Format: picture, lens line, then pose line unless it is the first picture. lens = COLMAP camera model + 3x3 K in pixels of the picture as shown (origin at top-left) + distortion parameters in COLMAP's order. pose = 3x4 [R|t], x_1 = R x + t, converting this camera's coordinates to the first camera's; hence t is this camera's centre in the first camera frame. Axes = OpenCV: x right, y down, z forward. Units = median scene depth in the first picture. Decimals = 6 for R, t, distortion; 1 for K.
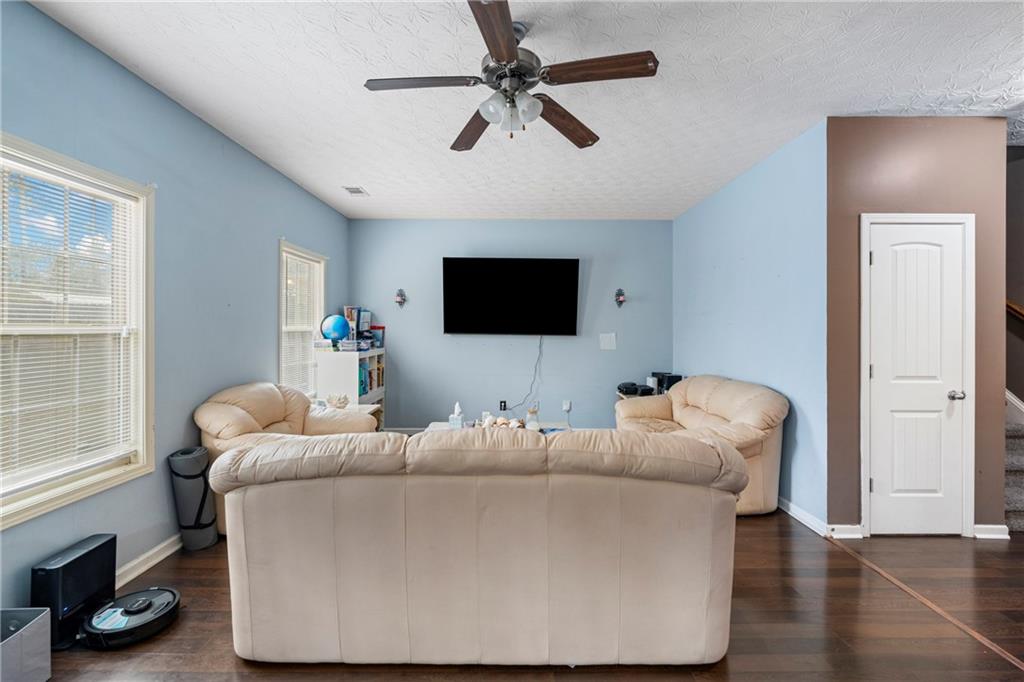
lens RADIAL K [[452.5, 0, 512.4], [0, 452.5, 334.4], [0, 0, 1]] dist [-0.010647, -0.001205]
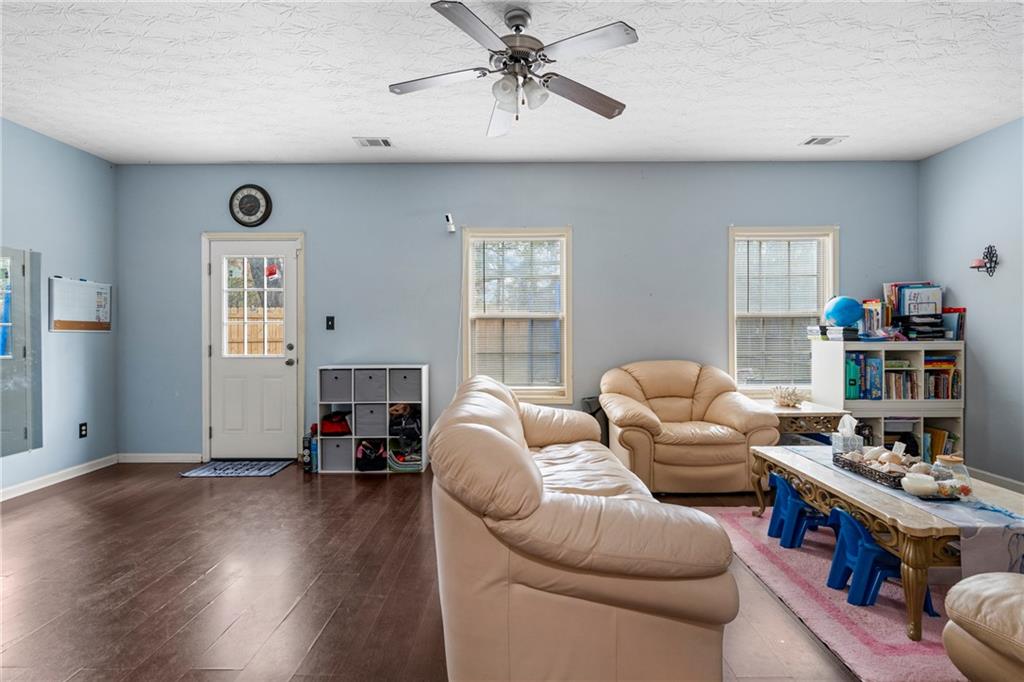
lens RADIAL K [[473.3, 0, 511.8], [0, 473.3, 332.0], [0, 0, 1]] dist [-0.003065, -0.000106]
pose [[-0.008346, 0.011776, -0.999896, 0.475217], [-0.009589, 0.999884, 0.011856, 0.017831], [0.999919, 0.009687, -0.008233, 0.432585]]
